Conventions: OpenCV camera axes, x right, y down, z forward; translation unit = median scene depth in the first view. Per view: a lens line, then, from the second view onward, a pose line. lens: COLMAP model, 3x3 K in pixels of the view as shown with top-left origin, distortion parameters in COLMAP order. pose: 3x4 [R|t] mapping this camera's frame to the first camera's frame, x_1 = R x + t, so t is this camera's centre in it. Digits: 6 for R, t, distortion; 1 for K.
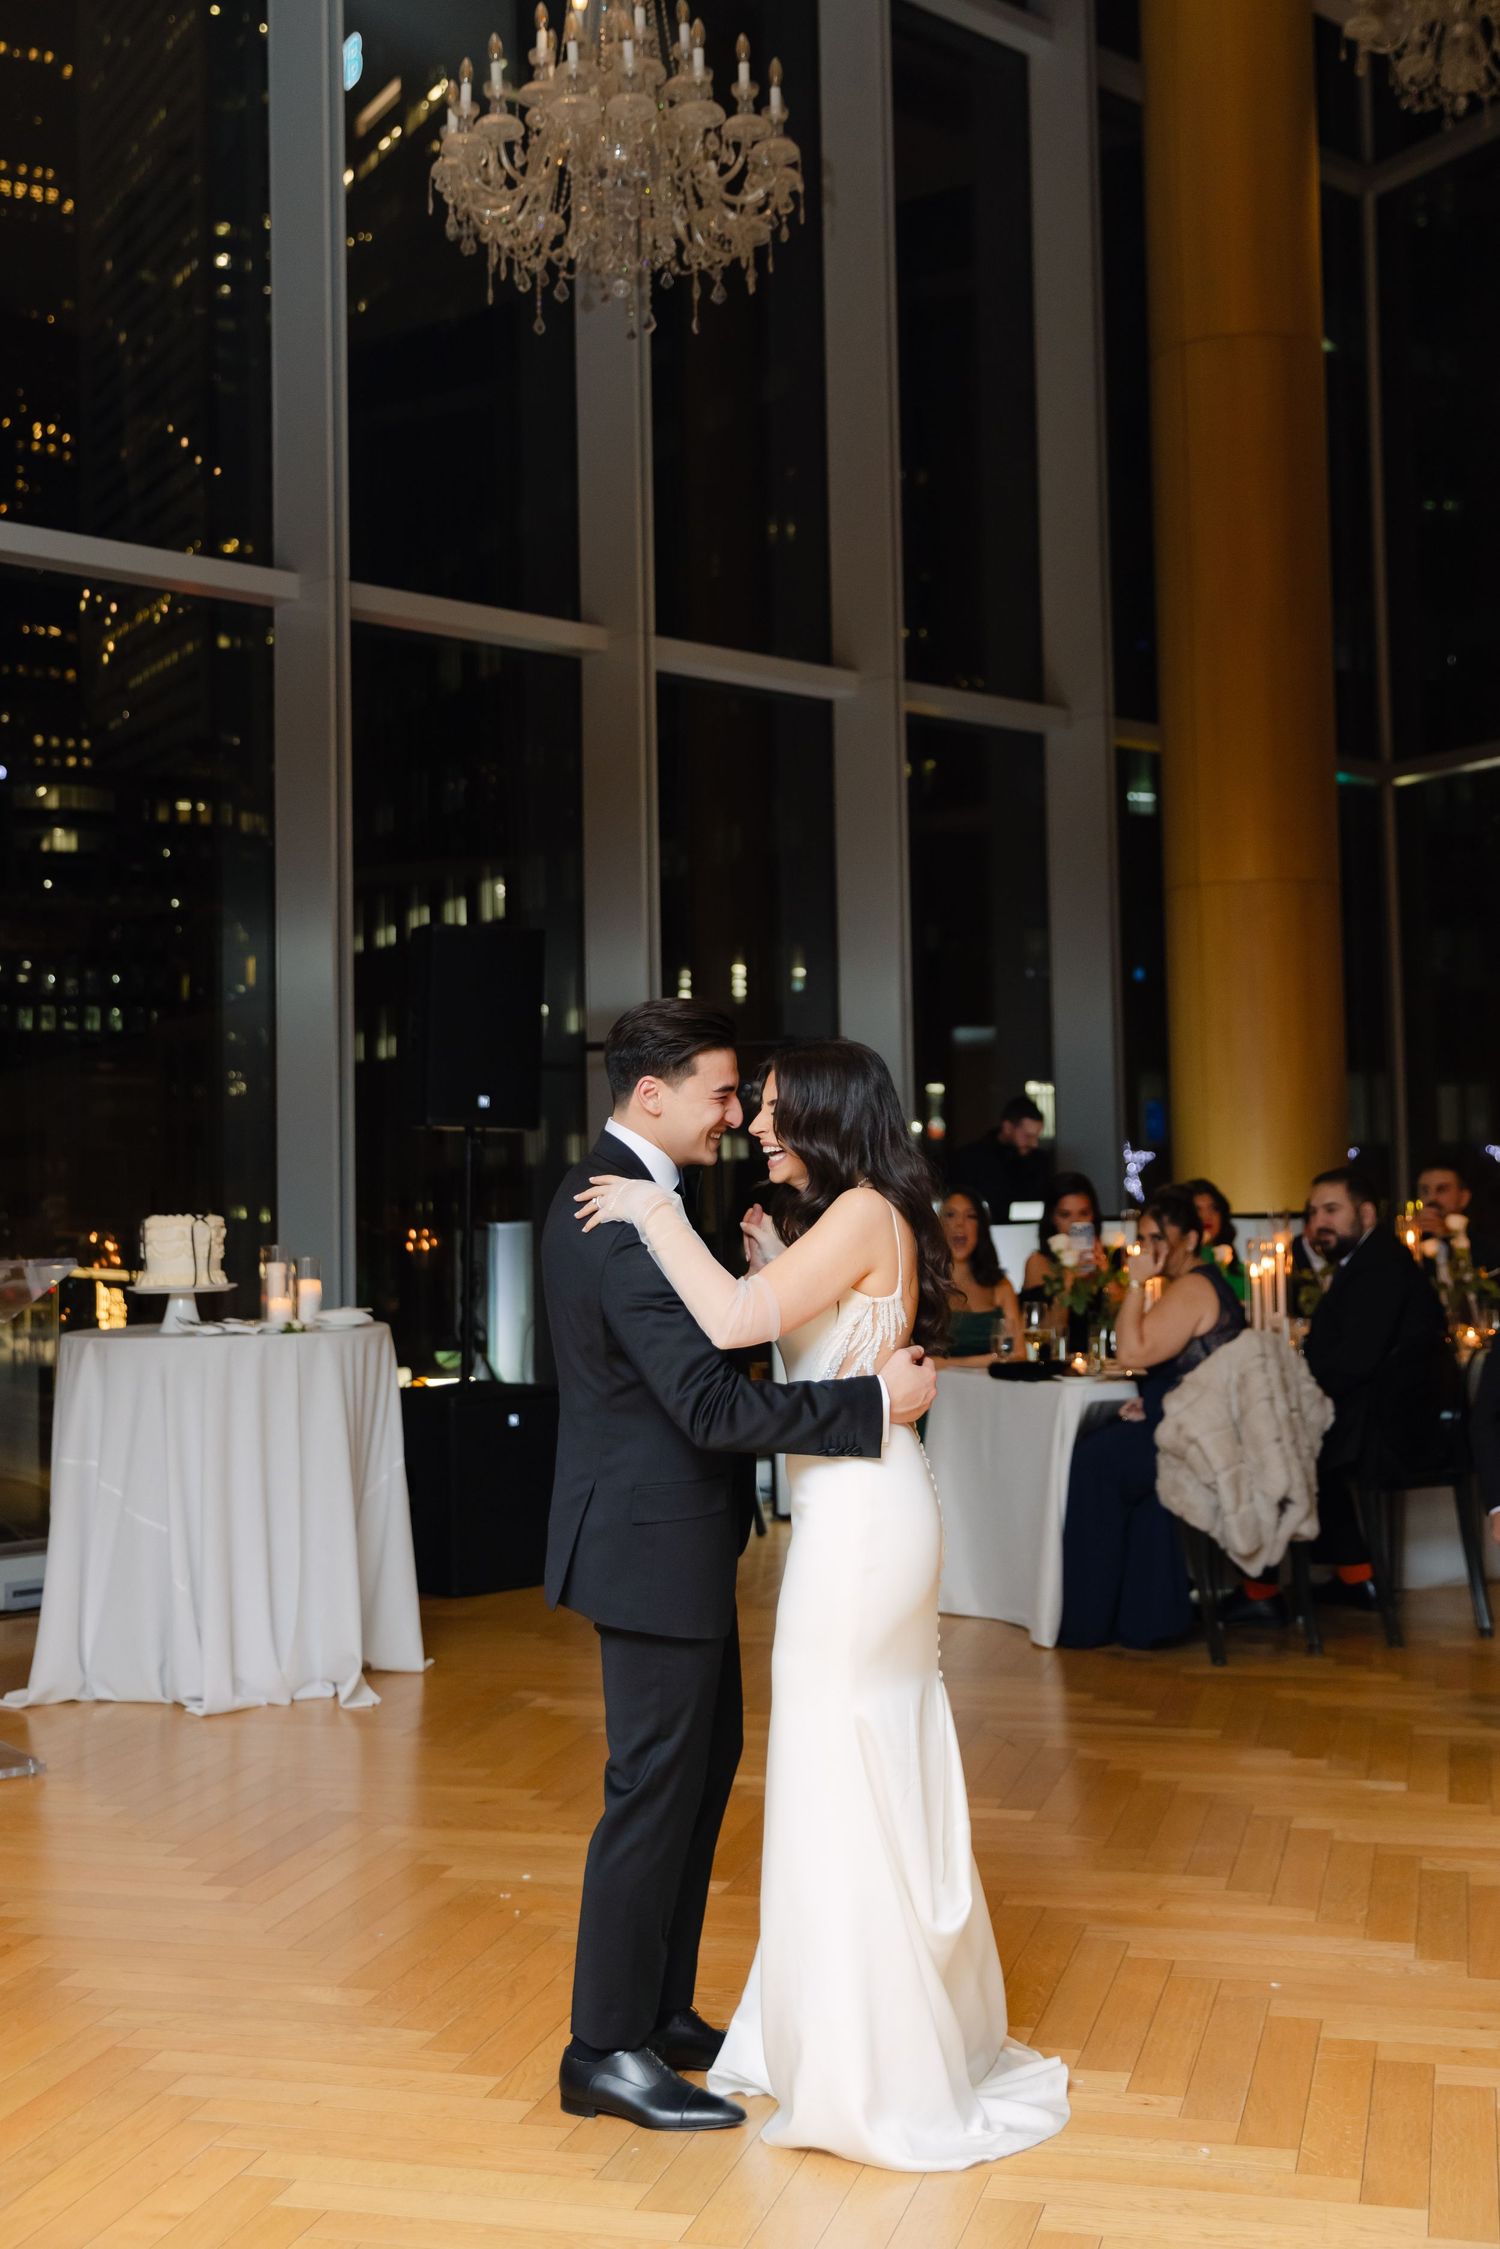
lens RADIAL K [[2607.8, 0, 745.1], [0, 2607.8, 999.5], [0, 0, 1]] dist [0.031417, -0.016199]
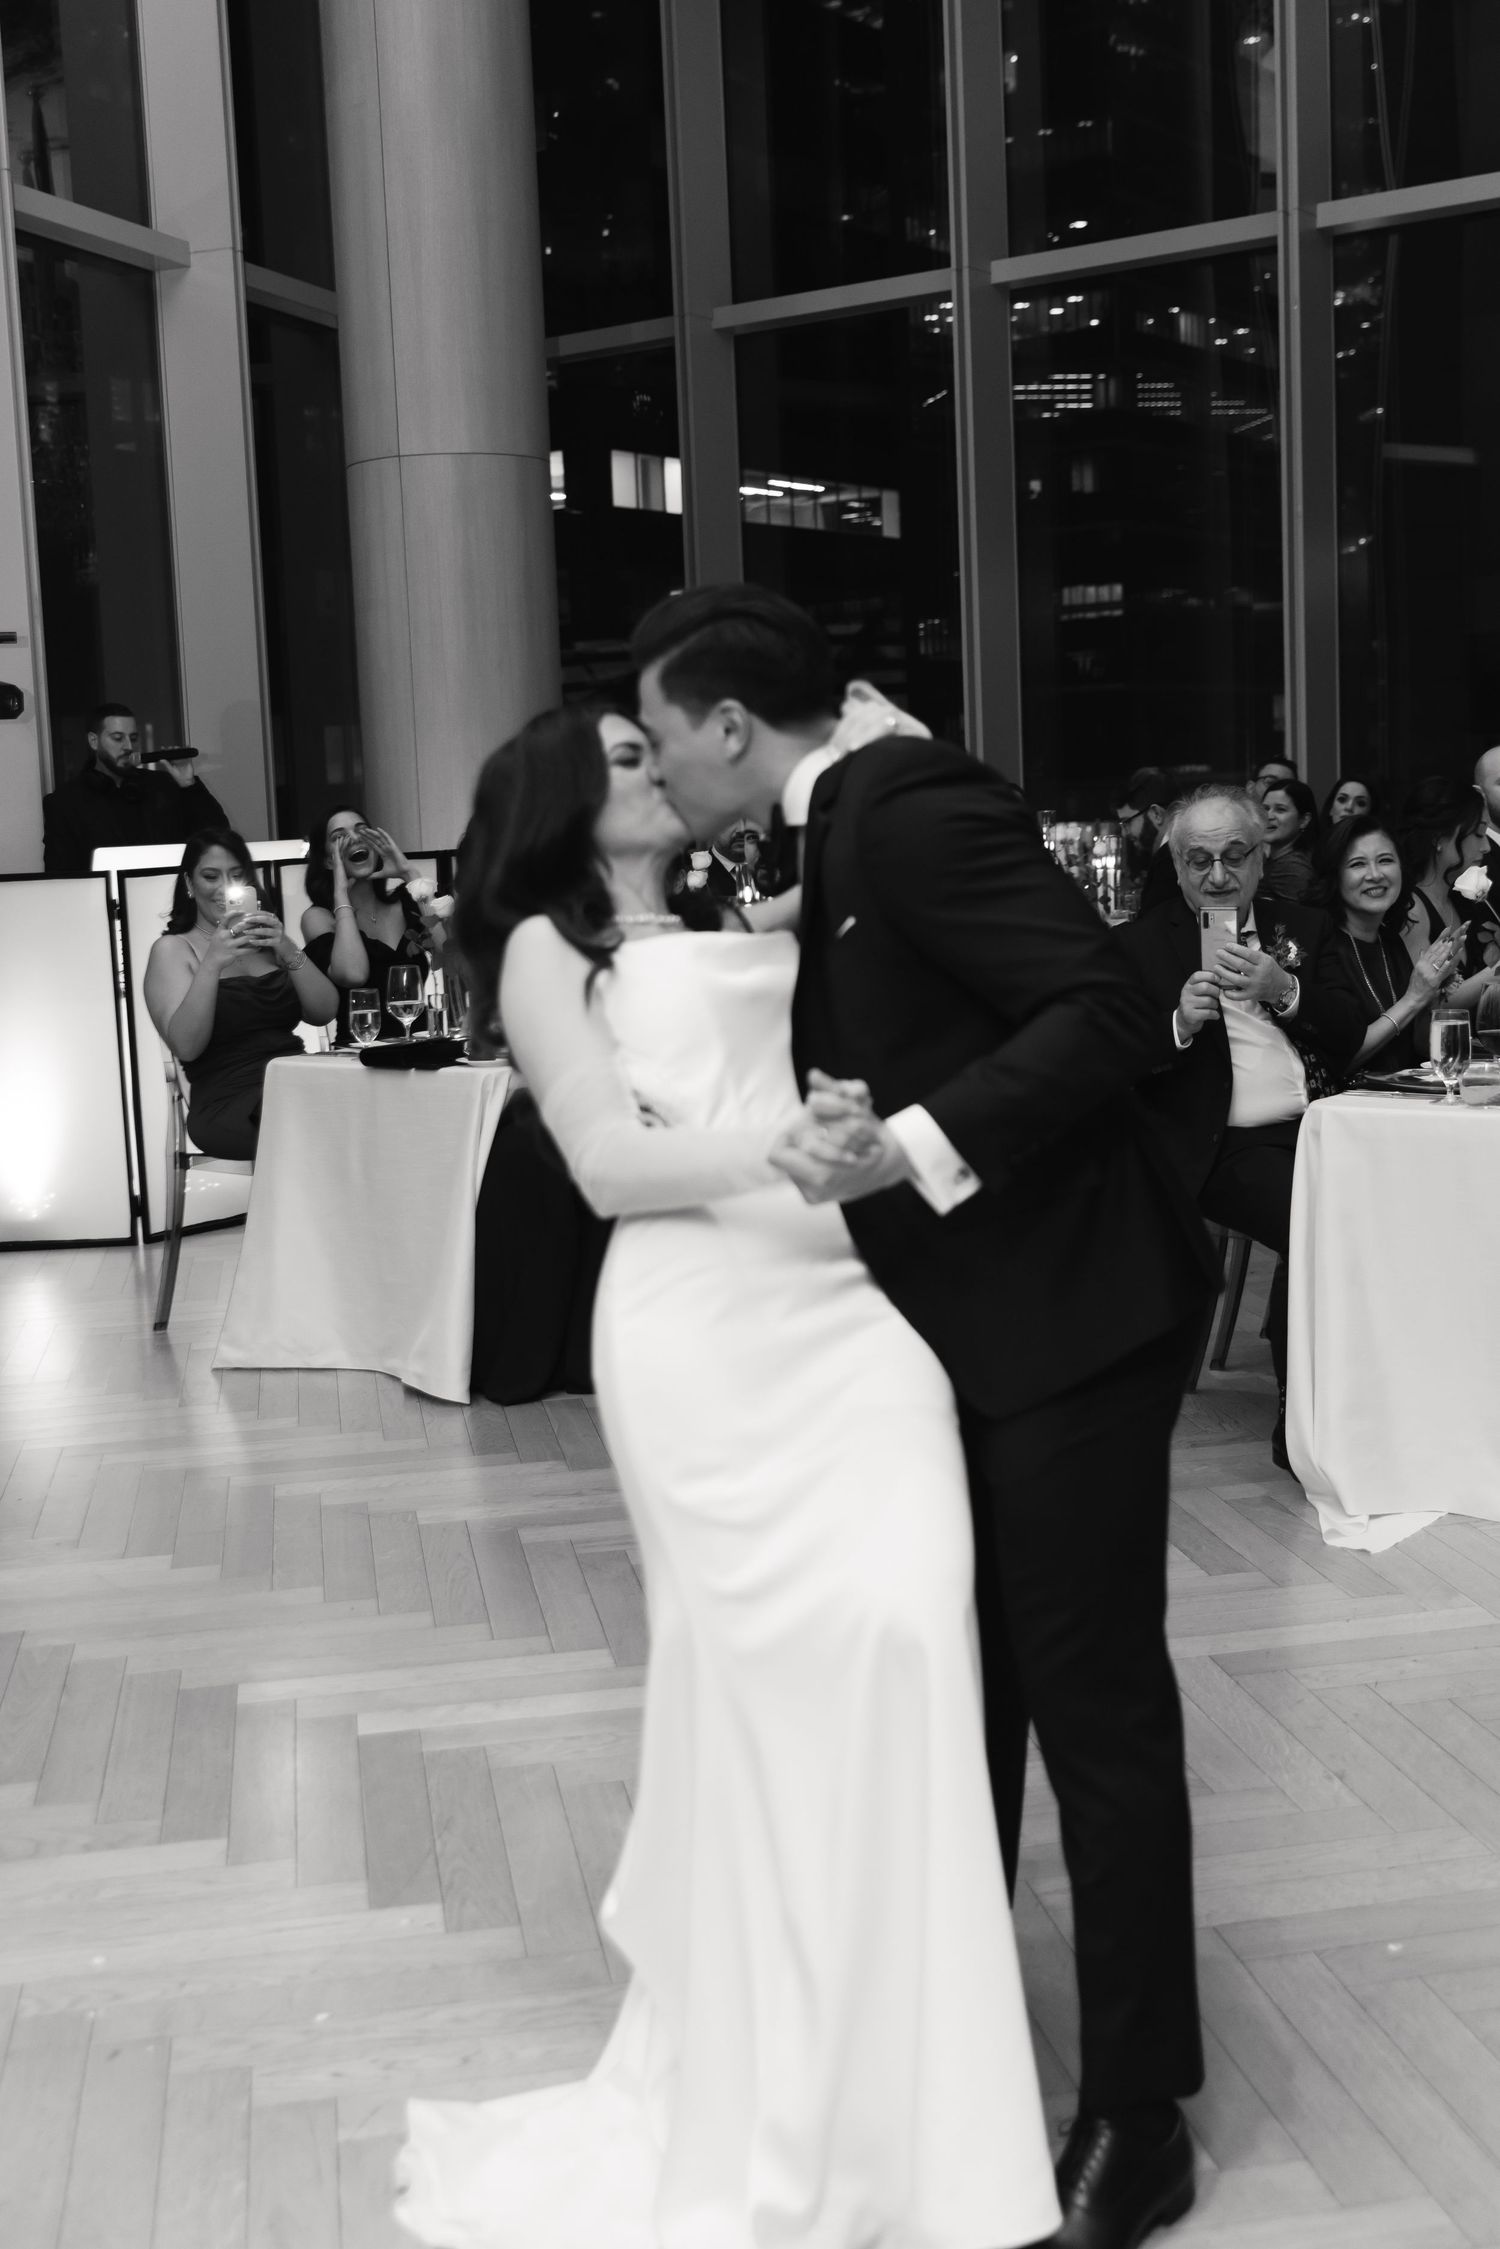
lens RADIAL K [[2464.7, 0, 752.9], [0, 2464.7, 1099.3], [0, 0, 1]] dist [0.011572, -0.017742]
pose [[0.893102, -0.070802, 0.444247, -0.135467], [-0.010184, 0.984101, 0.177316, 0.026182], [-0.449739, -0.162886, 0.878182, 0.333472]]
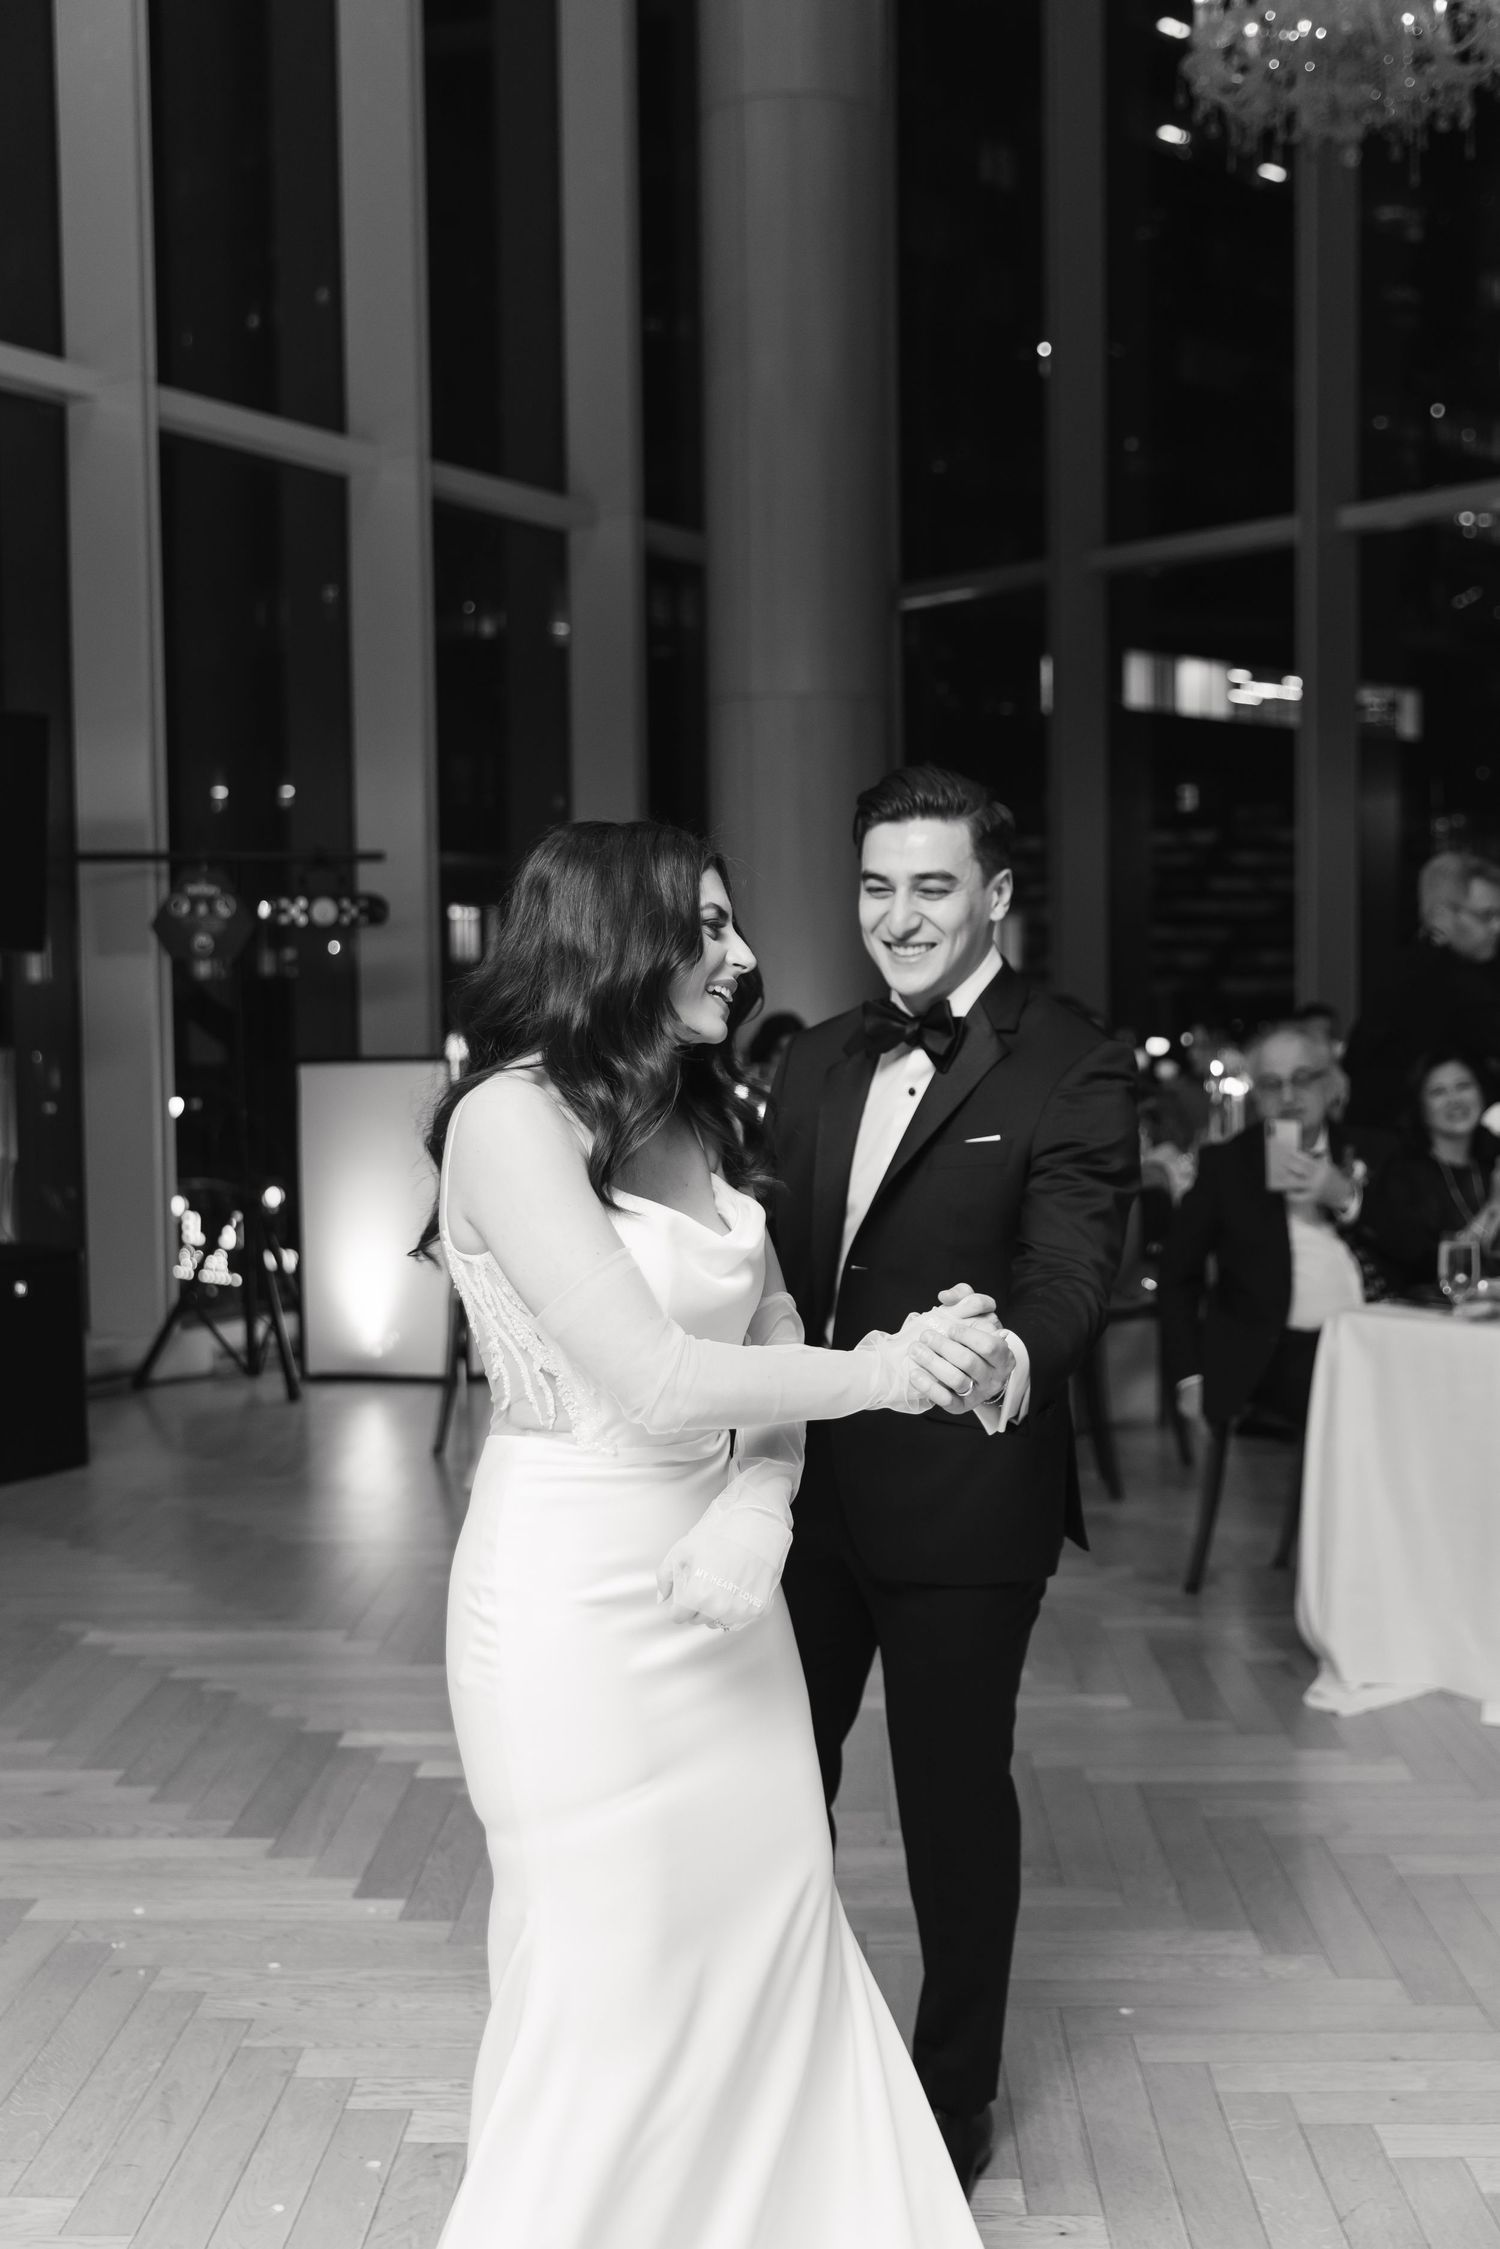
lens RADIAL K [[2464.7, 0, 752.9], [0, 2464.7, 1099.3], [0, 0, 1]] dist [0.011572, -0.017742]
pose [[0.970786, -0.004442, 0.239908, -0.058702], [-0.021932, 0.994001, 0.107152, 0.007699], [-0.238944, -0.109284, 0.964864, 0.194564]]
